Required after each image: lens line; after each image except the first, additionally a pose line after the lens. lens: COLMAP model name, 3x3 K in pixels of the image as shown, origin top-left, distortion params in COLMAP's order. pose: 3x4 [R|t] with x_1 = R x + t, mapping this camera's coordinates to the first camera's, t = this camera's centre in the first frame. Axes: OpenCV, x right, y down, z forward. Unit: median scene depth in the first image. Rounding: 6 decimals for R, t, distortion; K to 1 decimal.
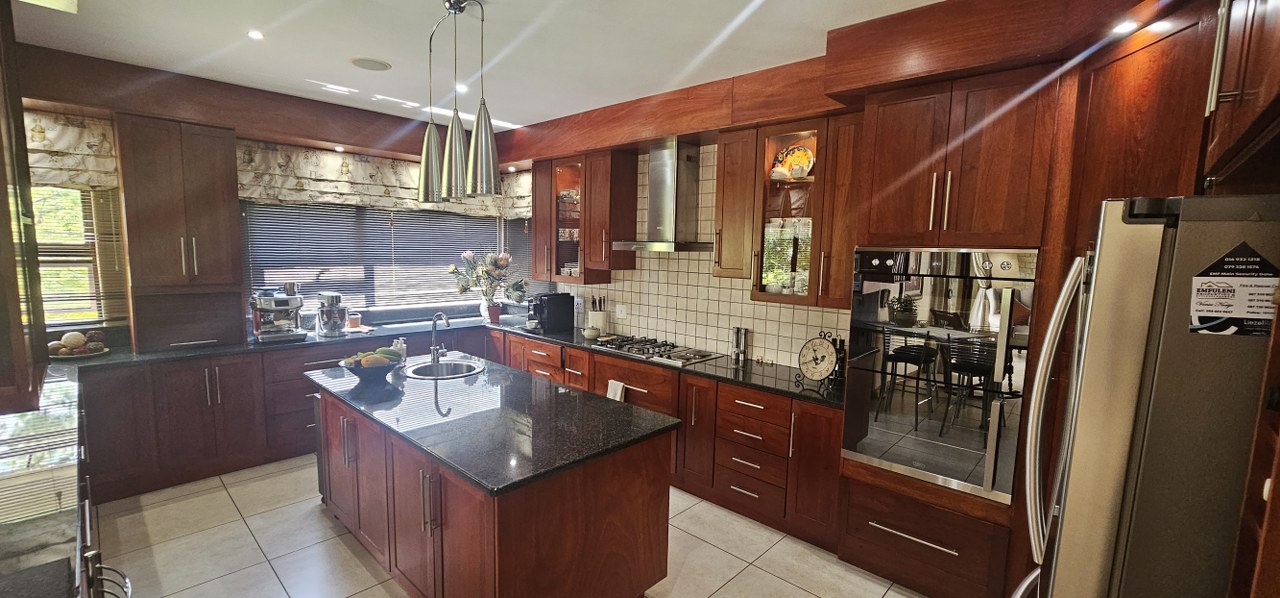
lens RADIAL K [[523.6, 0, 637.7], [0, 523.6, 304.1], [0, 0, 1]] dist [0.001628, -0.000045]
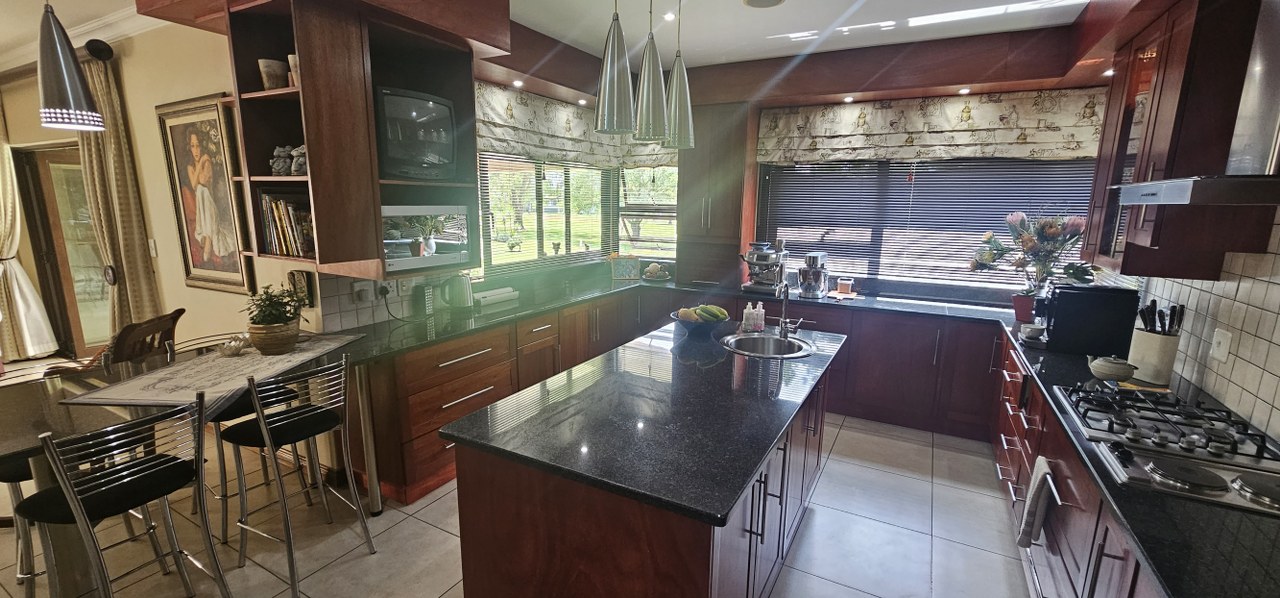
lens RADIAL K [[523.6, 0, 640.5], [0, 523.6, 303.4], [0, 0, 1]] dist [0.001628, -0.000045]
pose [[0.254956, 0.164510, -0.952856, 0.265415], [-0.115651, 0.983536, 0.138862, -0.026159], [0.960012, 0.074795, 0.269784, 0.404666]]
